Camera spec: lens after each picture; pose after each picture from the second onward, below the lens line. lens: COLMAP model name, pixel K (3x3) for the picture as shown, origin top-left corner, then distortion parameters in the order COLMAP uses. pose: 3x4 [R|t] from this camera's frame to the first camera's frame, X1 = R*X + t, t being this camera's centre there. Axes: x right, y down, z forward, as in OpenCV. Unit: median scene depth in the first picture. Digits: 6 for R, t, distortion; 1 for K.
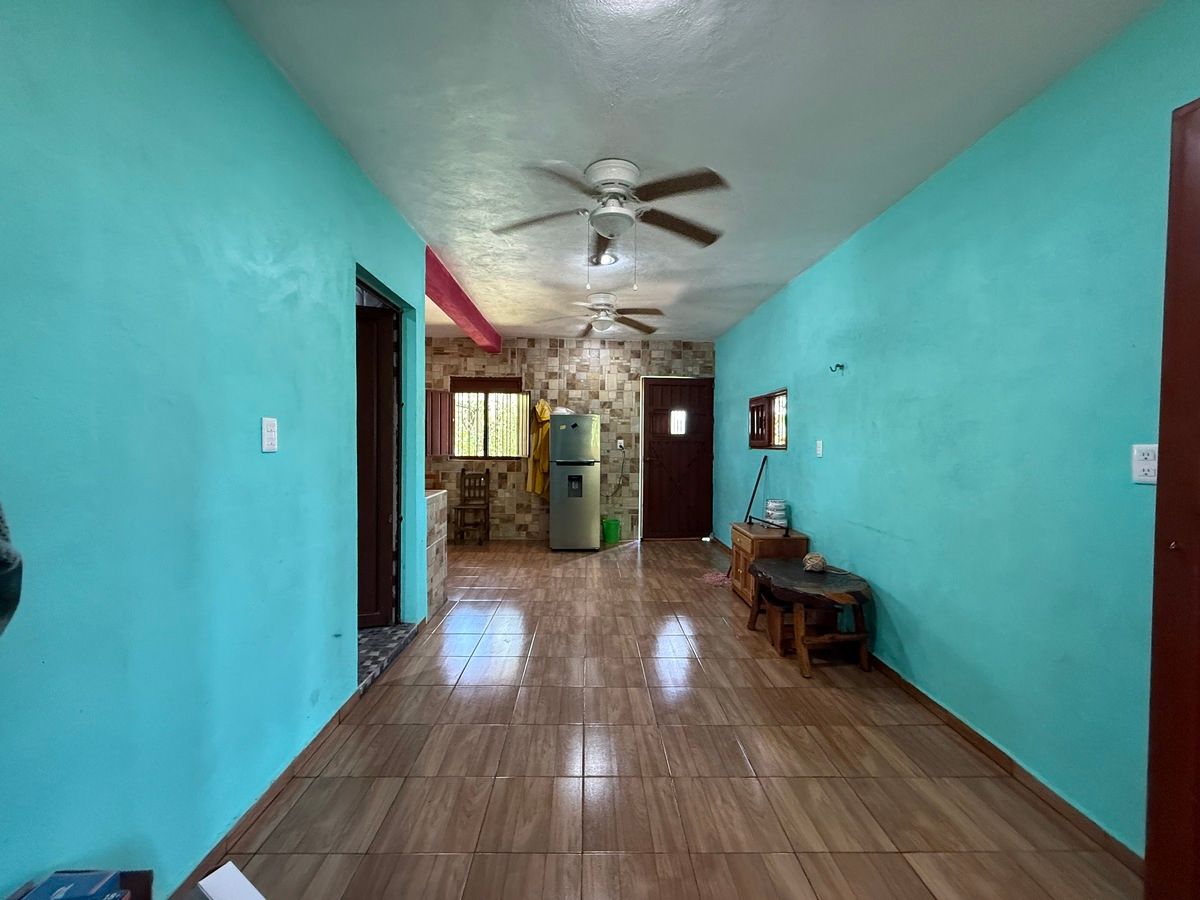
lens RADIAL K [[473.8, 0, 598.9], [0, 473.8, 444.8], [0, 0, 1]] dist [-0.000132, -0.000112]
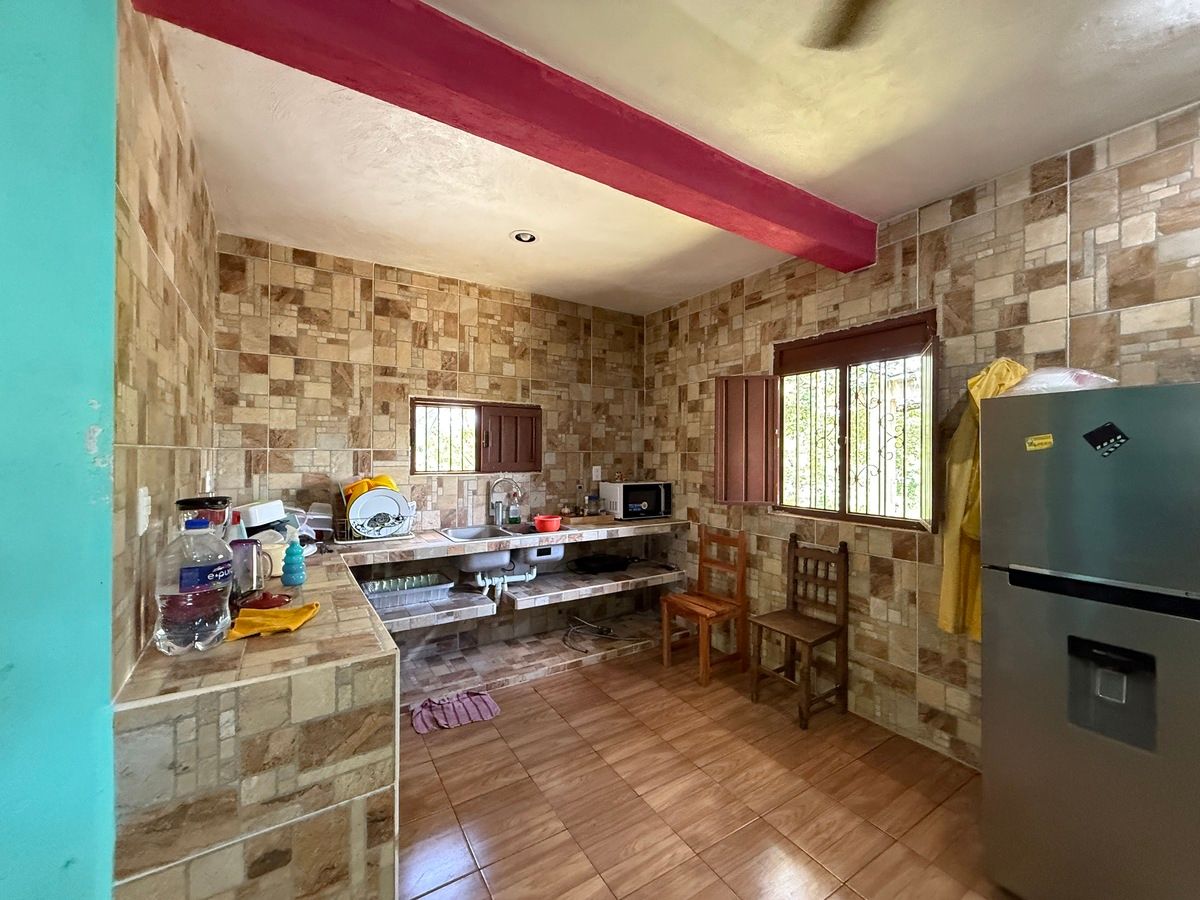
lens RADIAL K [[473.8, 0, 599.6], [0, 473.8, 449.7], [0, 0, 1]] dist [-0.000132, -0.000112]
pose [[0.512614, -0.010594, -0.858554, 0.019747], [-0.011298, 0.999754, -0.019082, -0.022269], [0.858545, 0.019482, 0.512368, 0.587748]]
